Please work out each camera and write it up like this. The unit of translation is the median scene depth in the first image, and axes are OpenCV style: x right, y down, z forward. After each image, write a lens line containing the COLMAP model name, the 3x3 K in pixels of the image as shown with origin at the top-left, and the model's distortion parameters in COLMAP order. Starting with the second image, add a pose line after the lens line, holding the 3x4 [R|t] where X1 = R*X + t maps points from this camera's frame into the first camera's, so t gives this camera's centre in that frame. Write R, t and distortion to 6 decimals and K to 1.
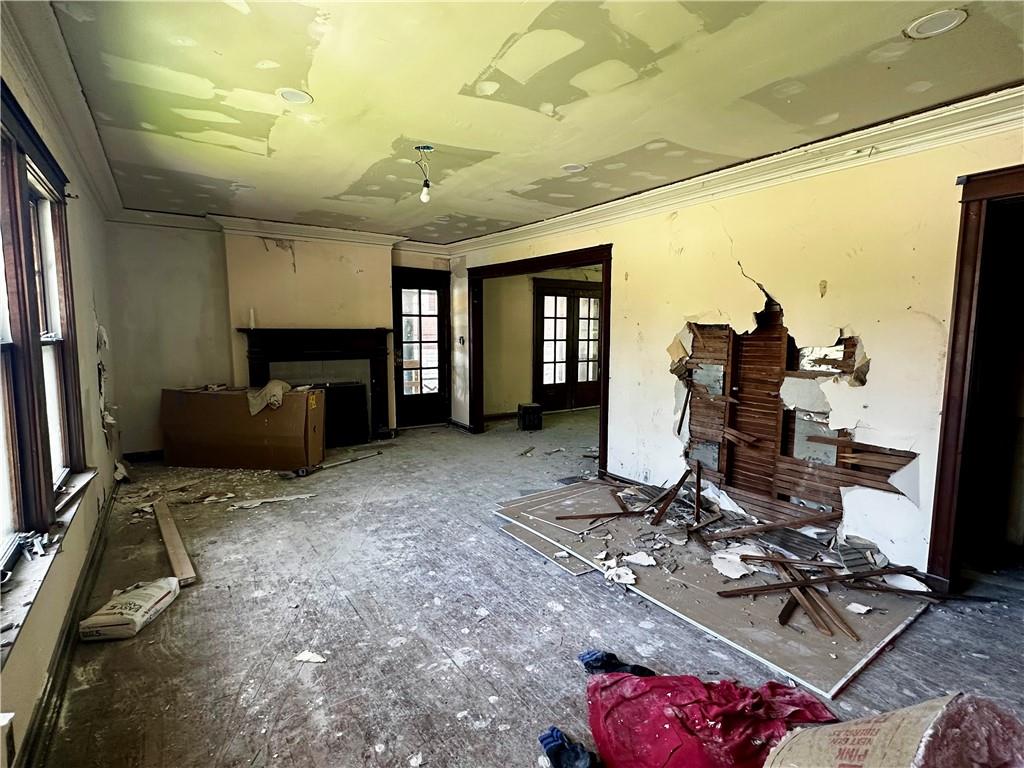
lens RADIAL K [[500.7, 0, 511.7], [0, 500.7, 380.9], [0, 0, 1]] dist [-0.003082, 0.001050]
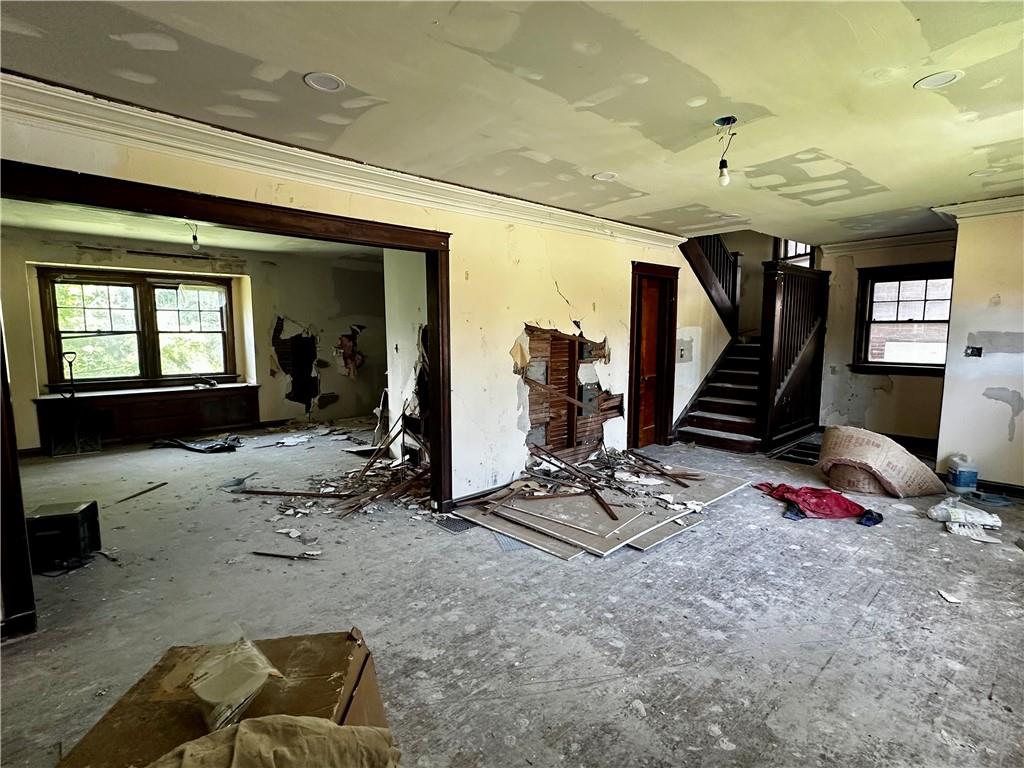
lens RADIAL K [[500.7, 0, 510.6], [0, 500.7, 382.2], [0, 0, 1]] dist [-0.003082, 0.001050]
pose [[-0.130207, -0.110515, 0.985308, -0.909312], [0.099957, 0.987242, 0.123941, -0.160364], [-0.986435, 0.114626, -0.117499, 1.372872]]
